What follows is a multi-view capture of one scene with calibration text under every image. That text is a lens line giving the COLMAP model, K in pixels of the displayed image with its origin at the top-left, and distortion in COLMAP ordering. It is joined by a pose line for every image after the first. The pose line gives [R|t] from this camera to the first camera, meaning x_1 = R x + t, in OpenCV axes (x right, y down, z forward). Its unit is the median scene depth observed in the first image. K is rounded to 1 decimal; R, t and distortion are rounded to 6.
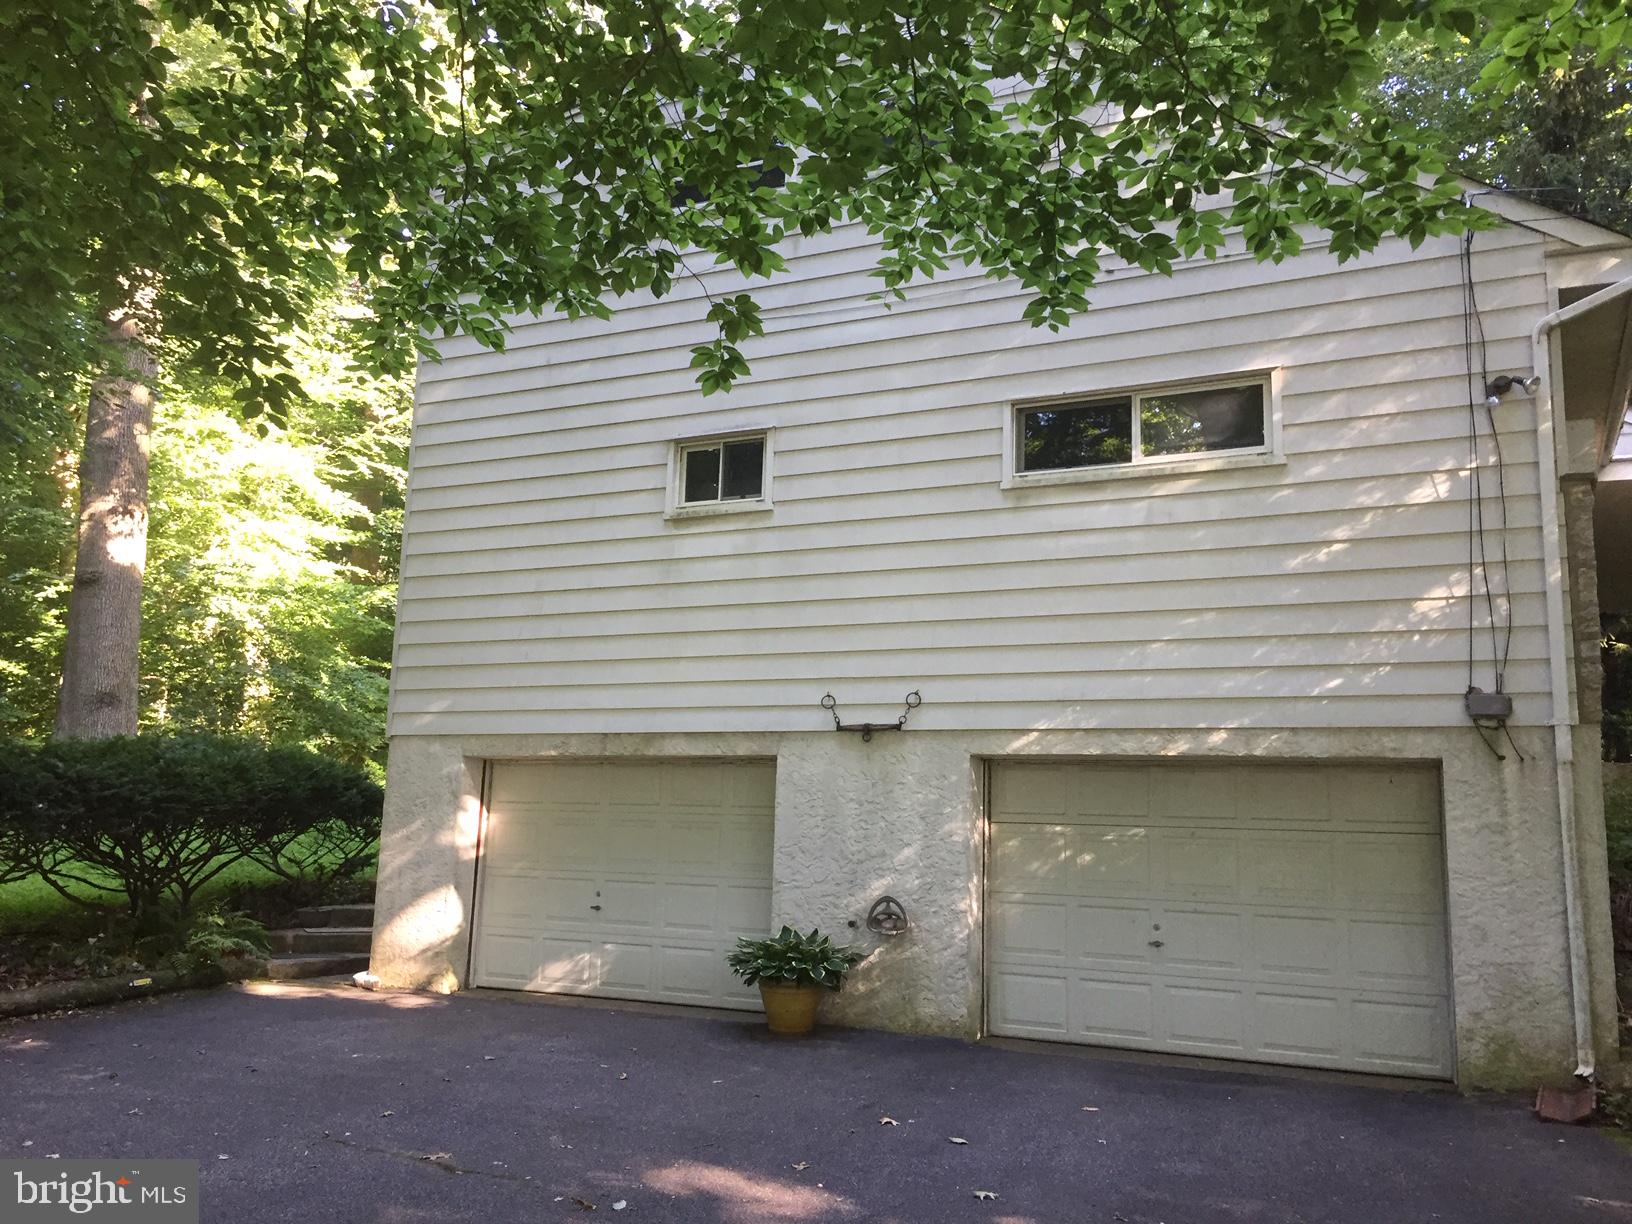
lens RADIAL K [[1403.4, 0, 816.0], [0, 1403.4, 612.0], [0, 0, 1]] dist [0.095294, -0.133237]
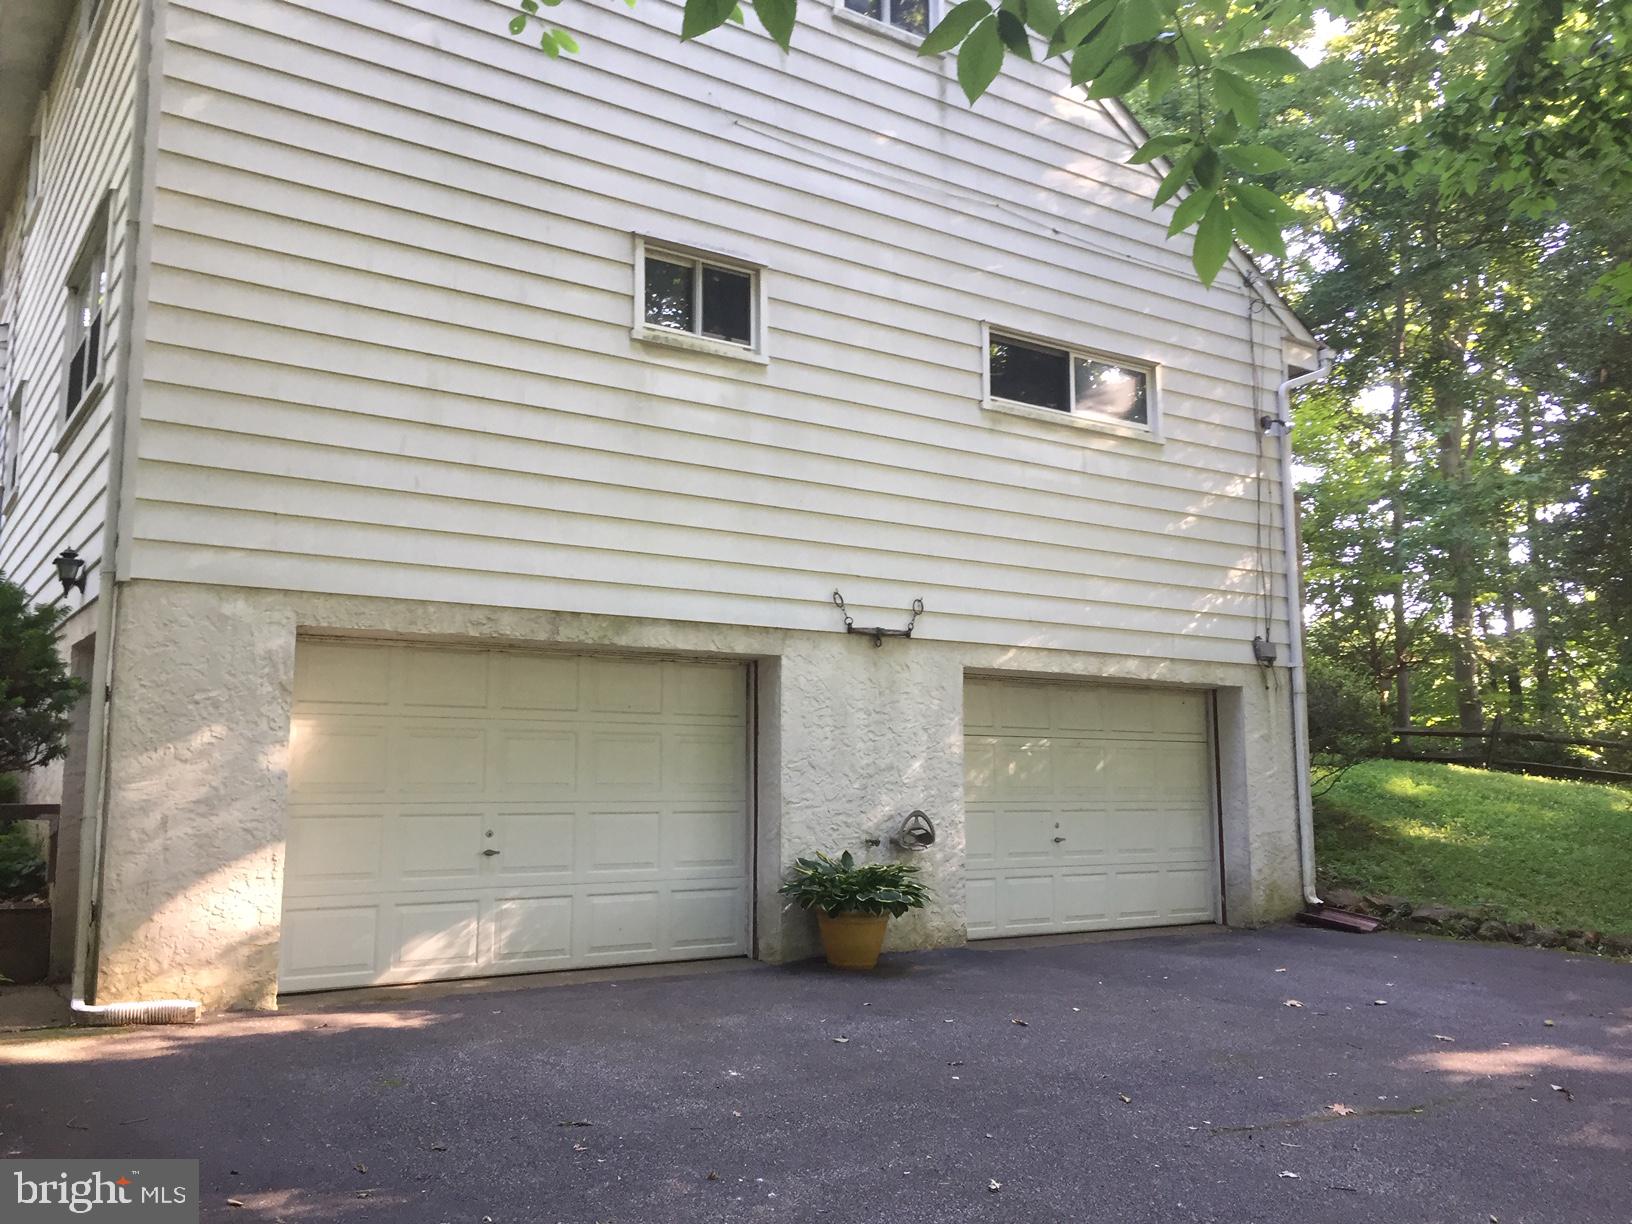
lens RADIAL K [[1403.4, 0, 816.0], [0, 1403.4, 612.0], [0, 0, 1]] dist [0.095294, -0.133237]
pose [[0.483976, 0.080912, 0.871332, -0.793614], [-0.125405, 0.991852, -0.022447, 0.095597], [-0.866049, -0.098406, 0.490179, 0.587421]]
